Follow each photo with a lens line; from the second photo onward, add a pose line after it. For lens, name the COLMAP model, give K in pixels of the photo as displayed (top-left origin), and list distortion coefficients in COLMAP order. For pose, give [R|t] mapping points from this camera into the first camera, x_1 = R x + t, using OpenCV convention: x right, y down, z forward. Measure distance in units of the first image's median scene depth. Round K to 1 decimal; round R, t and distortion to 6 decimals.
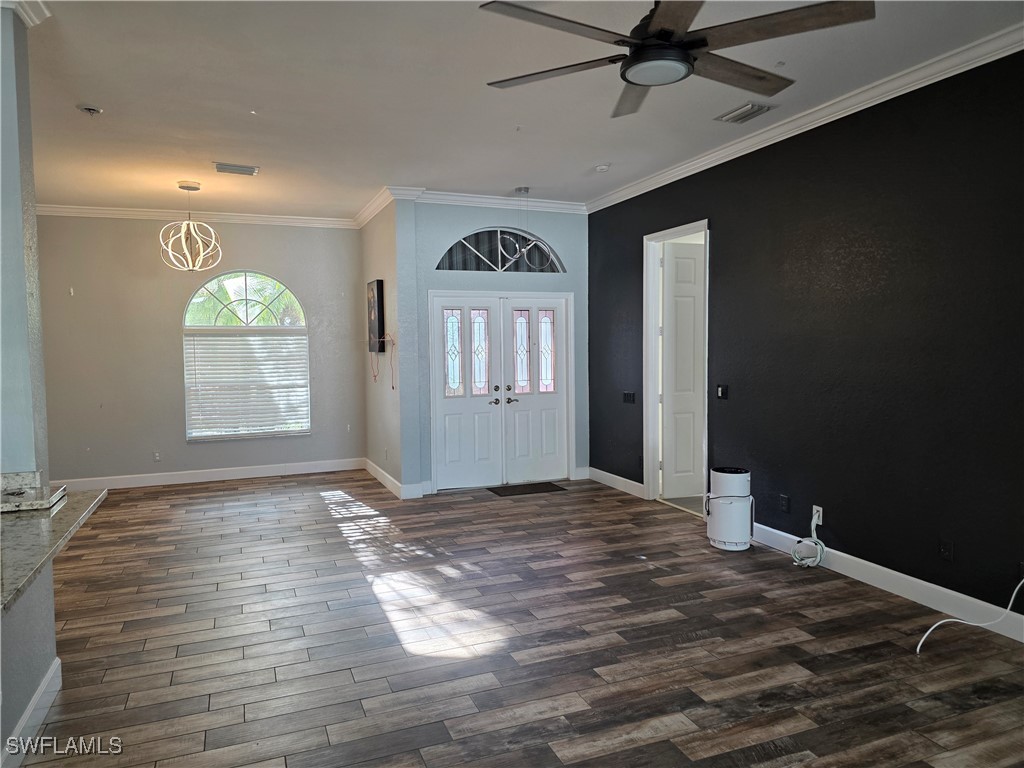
lens RADIAL K [[686.7, 0, 514.3], [0, 686.7, 386.4], [0, 0, 1]] dist [0.072660, -0.069774]
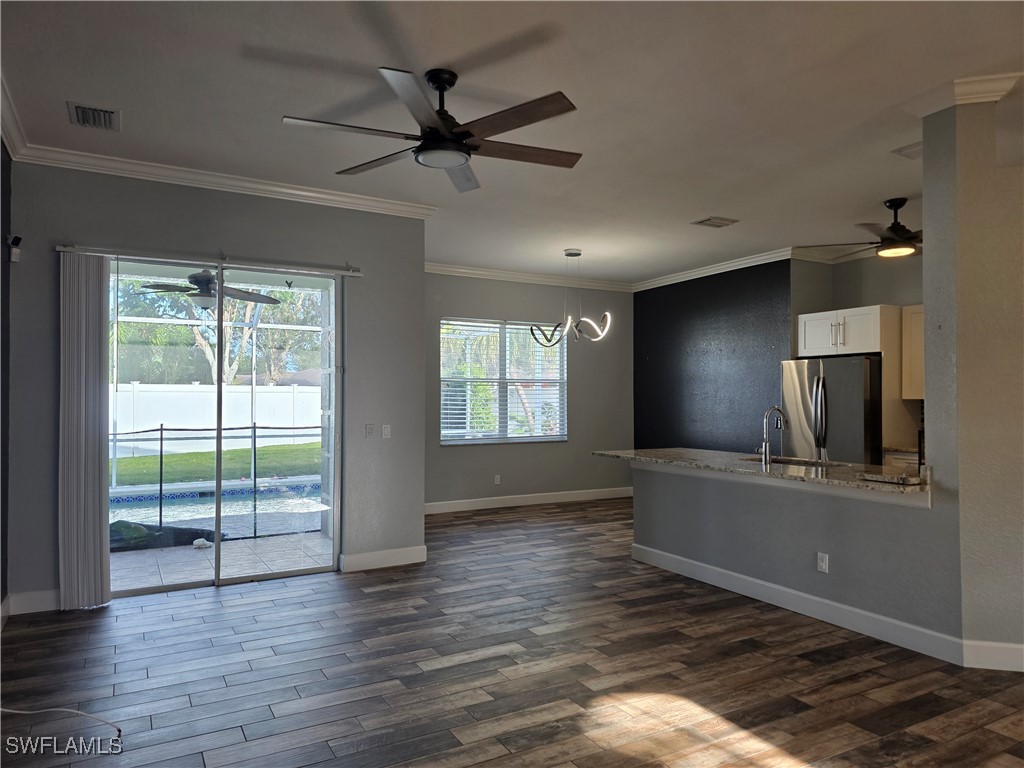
lens RADIAL K [[686.7, 0, 514.3], [0, 686.7, 386.4], [0, 0, 1]] dist [0.072660, -0.069774]
pose [[-0.991751, 0.012033, -0.127614, 0.102240], [0.005915, 0.998820, 0.048214, -0.040436], [0.128044, 0.047061, -0.990651, 0.972477]]
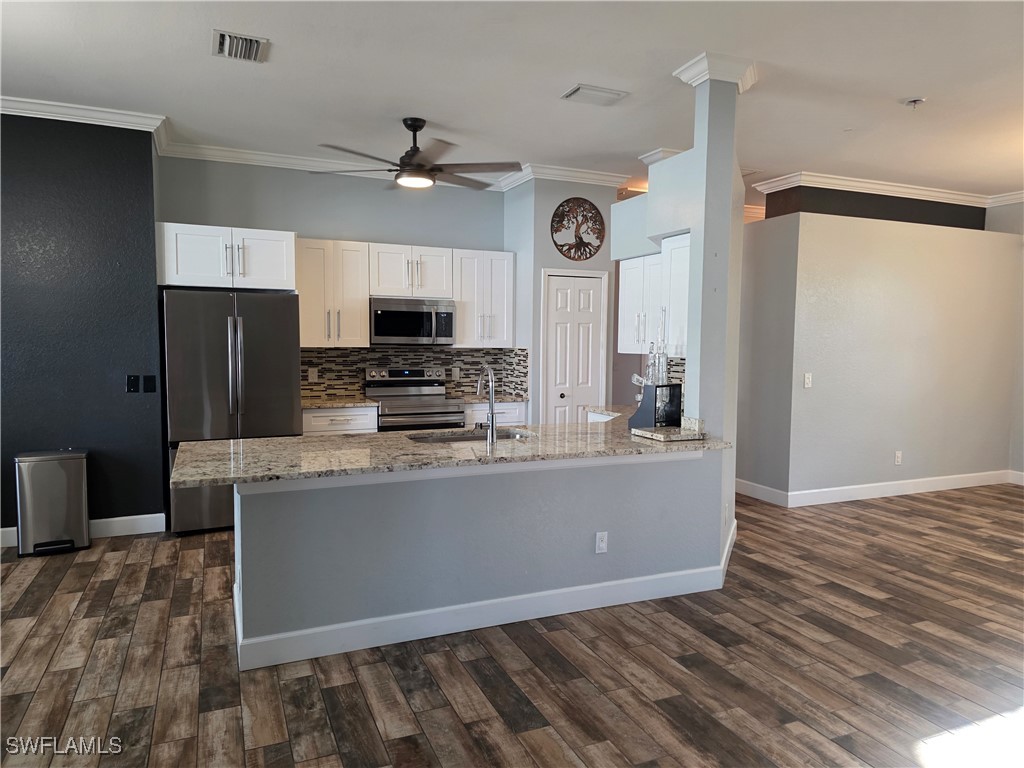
lens RADIAL K [[681.7, 0, 512.7], [0, 681.7, 388.9], [0, 0, 1]] dist [0.077667, -0.073449]
pose [[0.031403, 0.087535, -0.995666, 0.286698], [-0.074670, 0.993579, 0.084996, -0.011009], [0.996714, 0.071677, 0.037738, 0.259814]]
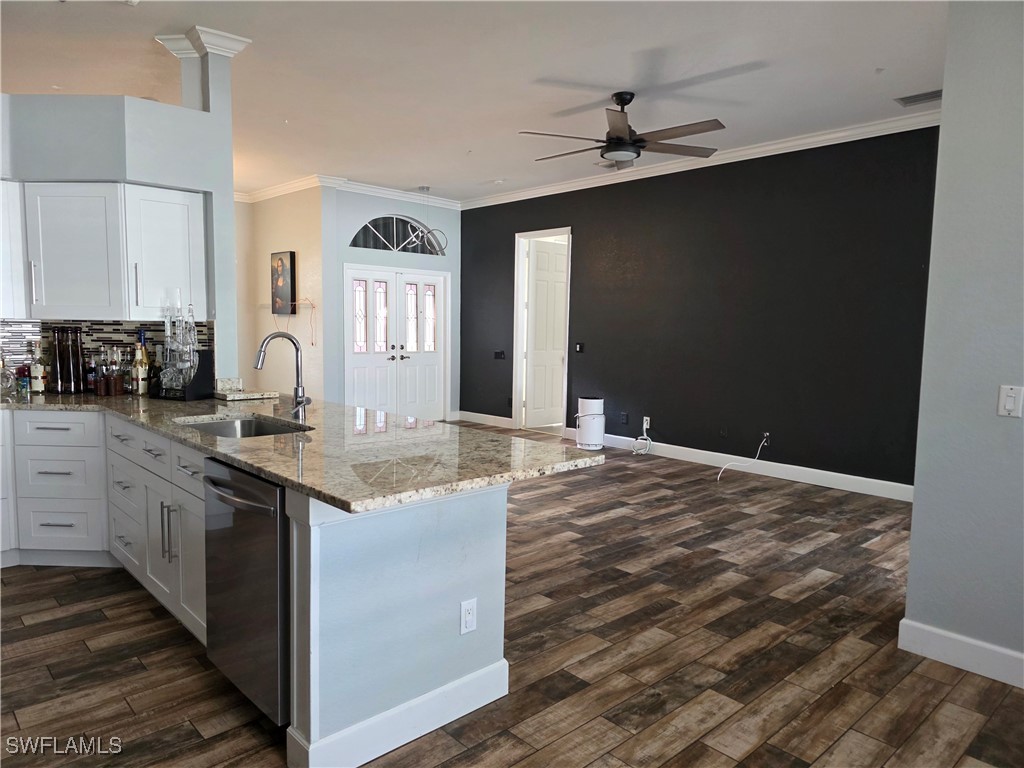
lens RADIAL K [[678.9, 0, 515.1], [0, 678.9, 392.1], [0, 0, 1]] dist [0.140979, -0.224431]
pose [[0.931348, -0.008928, 0.364020, -0.299611], [-0.004157, 0.999373, 0.035148, 0.044055], [-0.364106, -0.034248, 0.930728, -0.250575]]
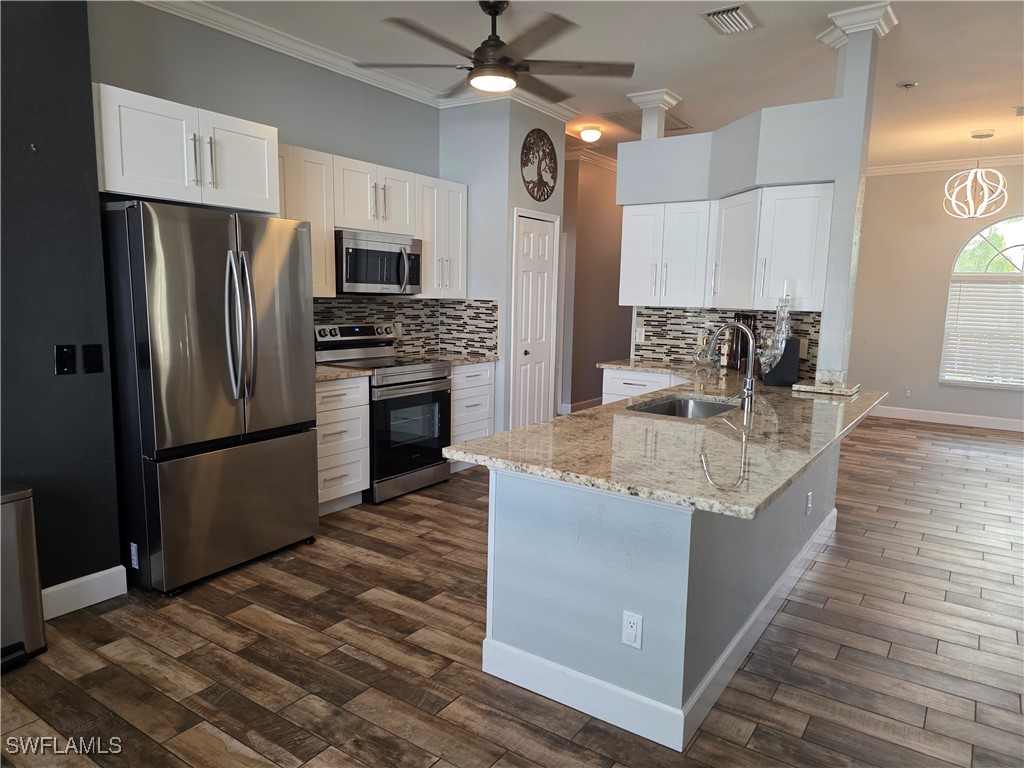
lens RADIAL K [[686.7, 0, 514.3], [0, 686.7, 386.4], [0, 0, 1]] dist [0.072660, -0.069774]
pose [[0.557484, 0.137010, -0.818804, 0.043472], [-0.082070, 0.990552, 0.109871, 0.023699], [0.826121, 0.005948, 0.563461, -0.147161]]
